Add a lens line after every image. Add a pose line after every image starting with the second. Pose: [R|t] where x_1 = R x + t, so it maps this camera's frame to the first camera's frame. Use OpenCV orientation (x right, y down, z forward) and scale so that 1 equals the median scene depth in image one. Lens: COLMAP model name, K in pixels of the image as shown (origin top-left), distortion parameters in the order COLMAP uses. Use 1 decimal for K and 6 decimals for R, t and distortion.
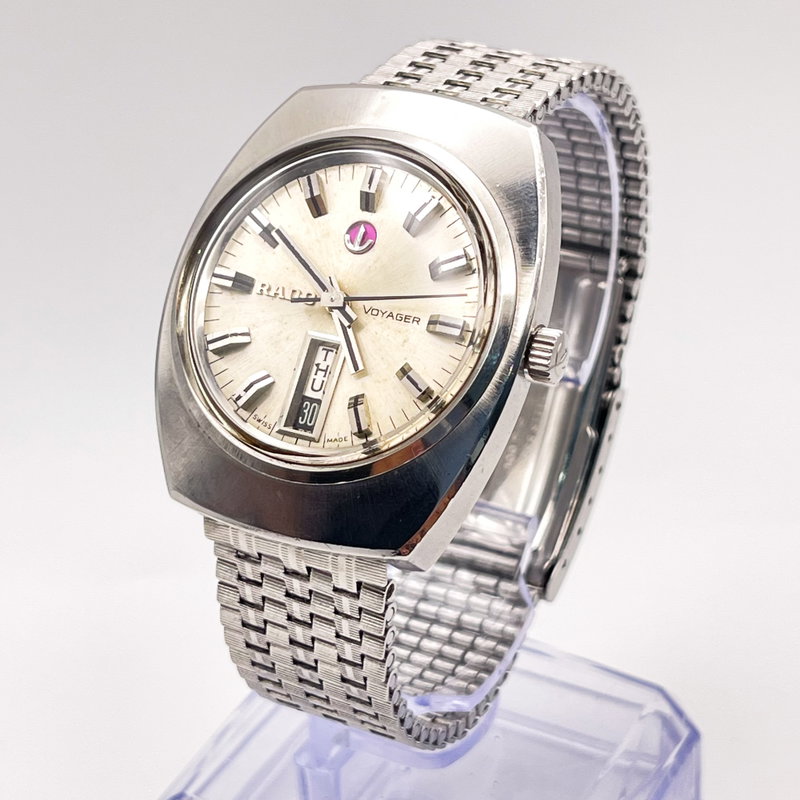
lens RADIAL K [[2085.9, 0, 400.0], [0, 2085.9, 400.0], [0, 0, 1]] dist [0.051211, -0.417315]
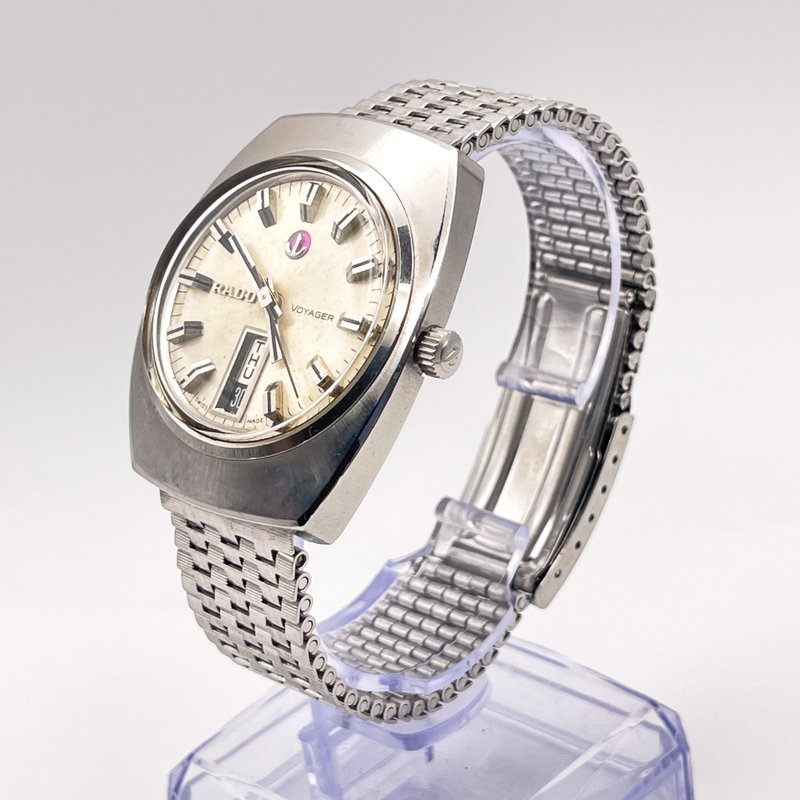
lens RADIAL K [[2085.9, 0, 400.0], [0, 2085.9, 400.0], [0, 0, 1]] dist [0.051211, -0.417315]
pose [[0.971046, 0.045805, -0.234461, 0.297371], [-0.058270, 0.997217, -0.046513, 0.053697], [0.231678, 0.058828, 0.971012, -0.071183]]
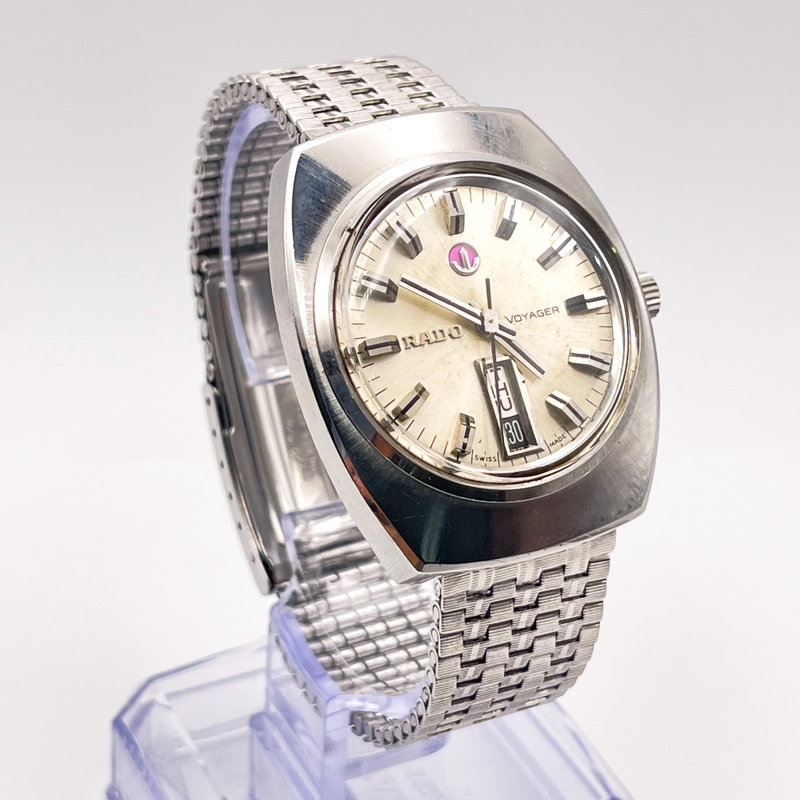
lens RADIAL K [[2085.9, 0, 400.0], [0, 2085.9, 400.0], [0, 0, 1]] dist [0.051211, -0.417315]
pose [[0.563487, -0.373071, 0.737089, -0.811009], [0.346348, 0.916711, 0.199211, -0.227705], [-0.750017, 0.143036, 0.645767, 0.364586]]
